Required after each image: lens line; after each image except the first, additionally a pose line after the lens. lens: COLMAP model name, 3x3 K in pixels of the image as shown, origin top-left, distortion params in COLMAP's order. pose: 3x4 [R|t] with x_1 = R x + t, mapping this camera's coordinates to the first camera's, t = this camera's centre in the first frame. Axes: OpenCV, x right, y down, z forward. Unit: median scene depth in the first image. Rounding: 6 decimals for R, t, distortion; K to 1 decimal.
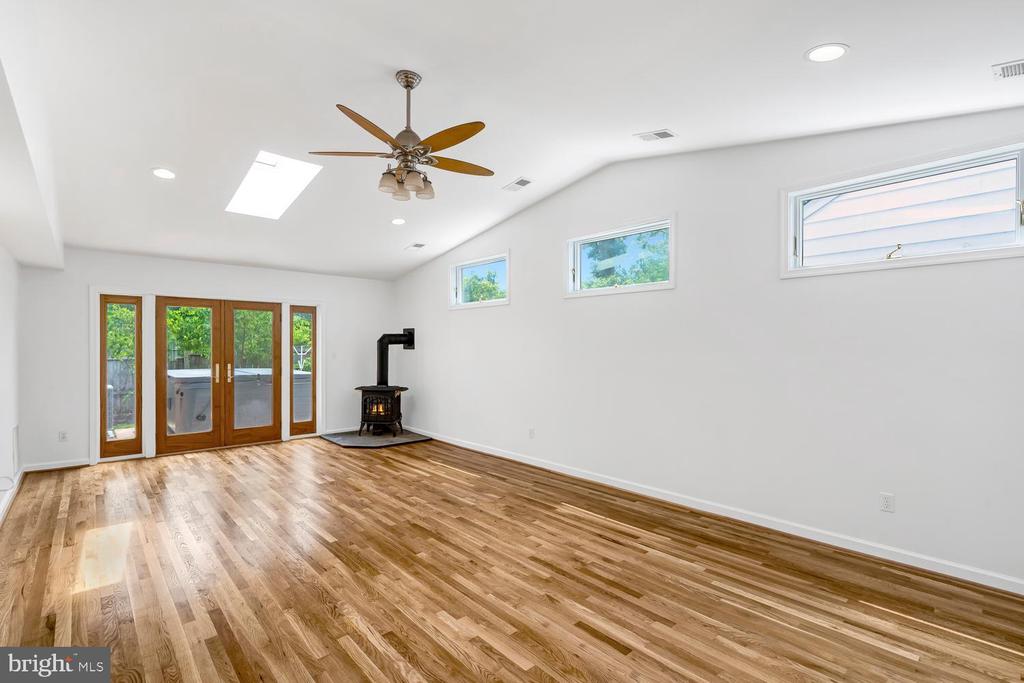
lens RADIAL K [[465.6, 0, 509.5], [0, 465.6, 349.6], [0, 0, 1]] dist [-0.000968, 0.001087]
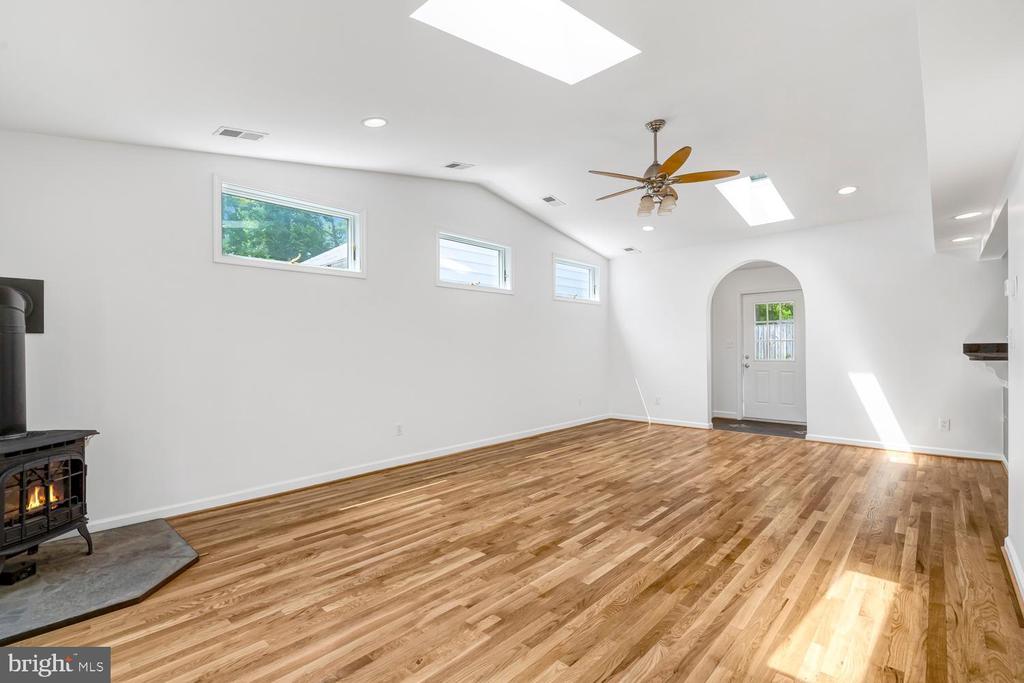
lens RADIAL K [[463.2, 0, 505.3], [0, 463.2, 345.2], [0, 0, 1]] dist [0.000212, 0.000192]
pose [[-0.077868, 0.001371, 0.996963, -1.245059], [0.012042, 0.999927, -0.000435, 0.032920], [-0.996891, 0.011972, -0.077879, 1.278825]]
